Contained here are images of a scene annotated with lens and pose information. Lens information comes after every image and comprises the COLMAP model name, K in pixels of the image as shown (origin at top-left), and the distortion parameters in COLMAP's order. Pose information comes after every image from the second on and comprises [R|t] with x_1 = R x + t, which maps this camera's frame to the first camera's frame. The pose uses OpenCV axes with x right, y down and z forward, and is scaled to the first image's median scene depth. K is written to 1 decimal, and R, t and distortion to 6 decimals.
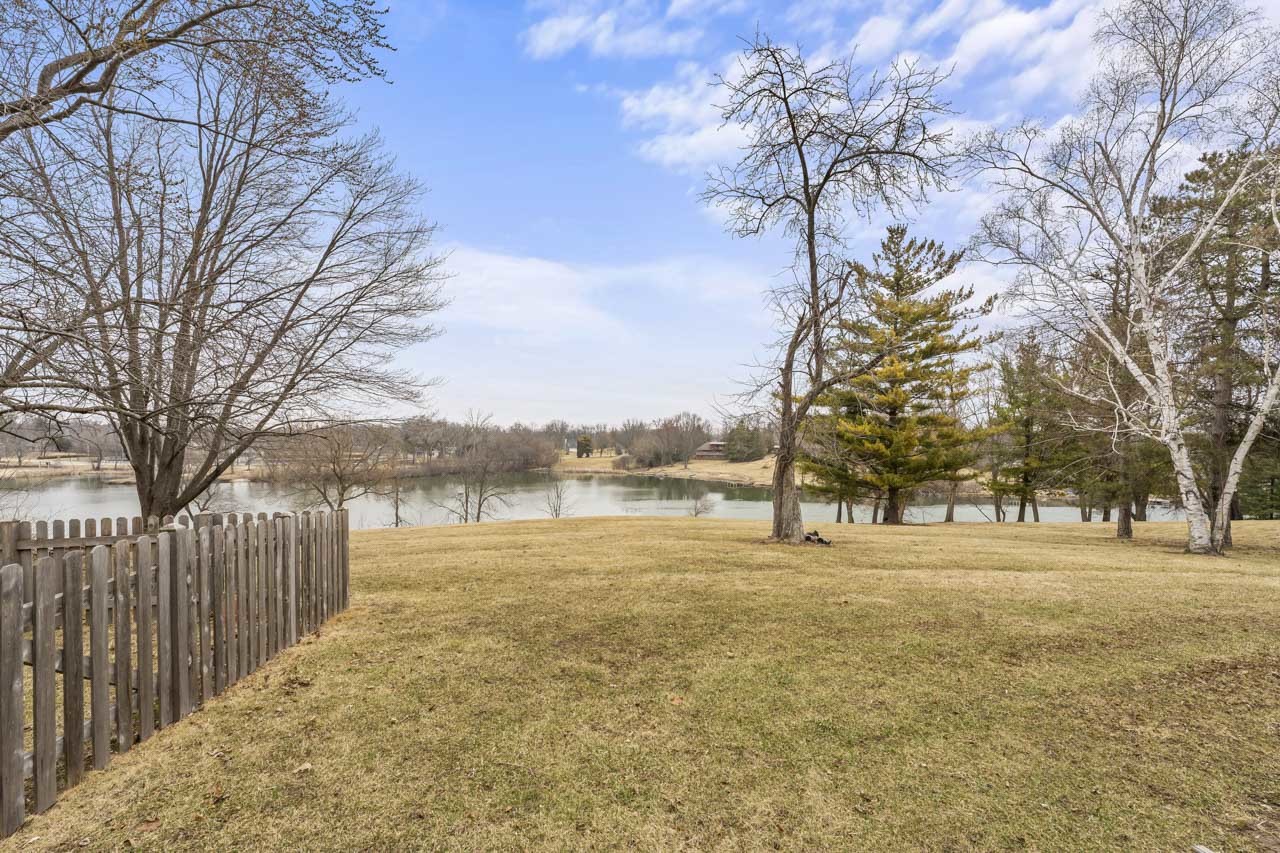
lens RADIAL K [[526.5, 0, 638.3], [0, 526.5, 460.9], [0, 0, 1]] dist [-0.000336, -0.000165]
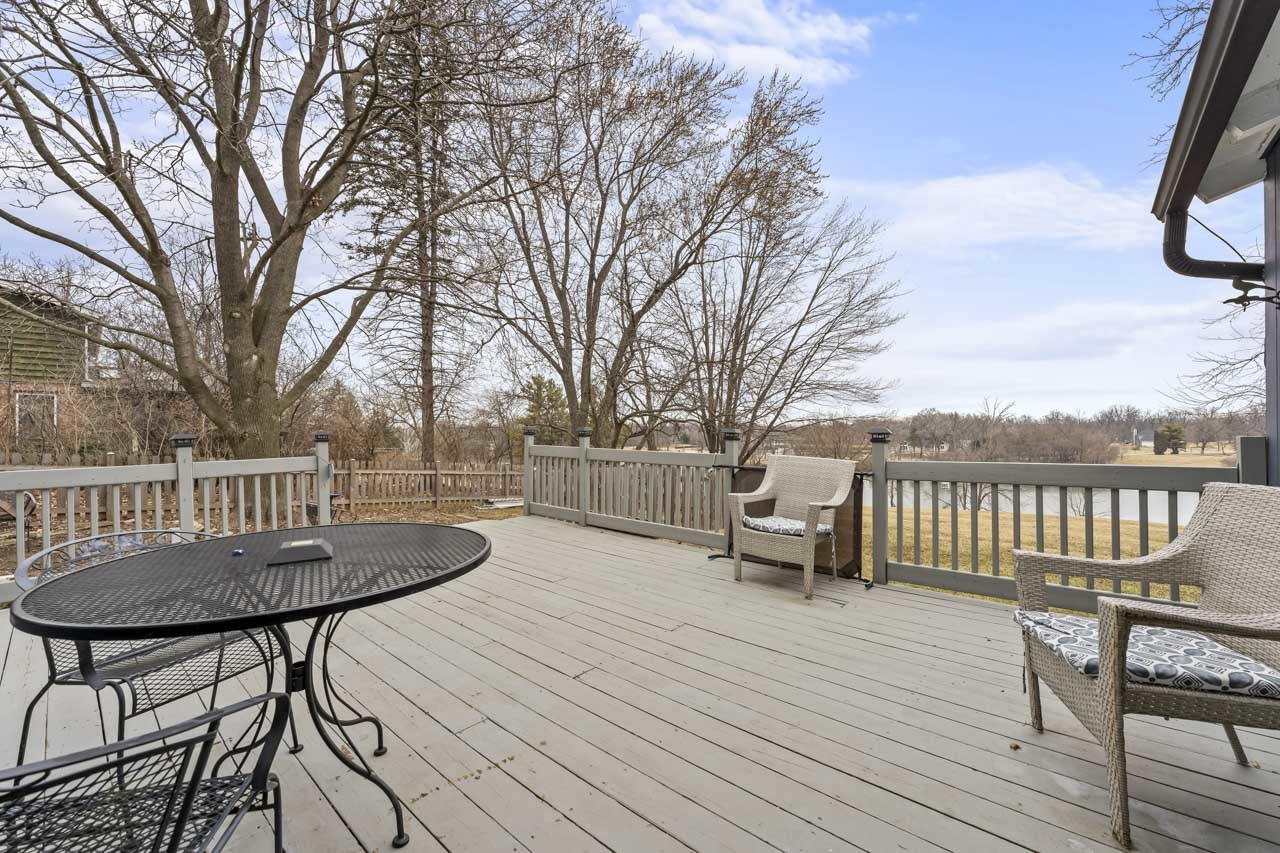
lens RADIAL K [[510.4, 0, 635.6], [0, 510.4, 430.3], [0, 0, 1]] dist [-0.000628, -0.000174]
pose [[0.611305, -0.025952, -0.790970, 0.188312], [-0.013242, 0.998987, -0.043011, 0.016888], [0.791284, 0.036766, 0.610342, -0.187612]]
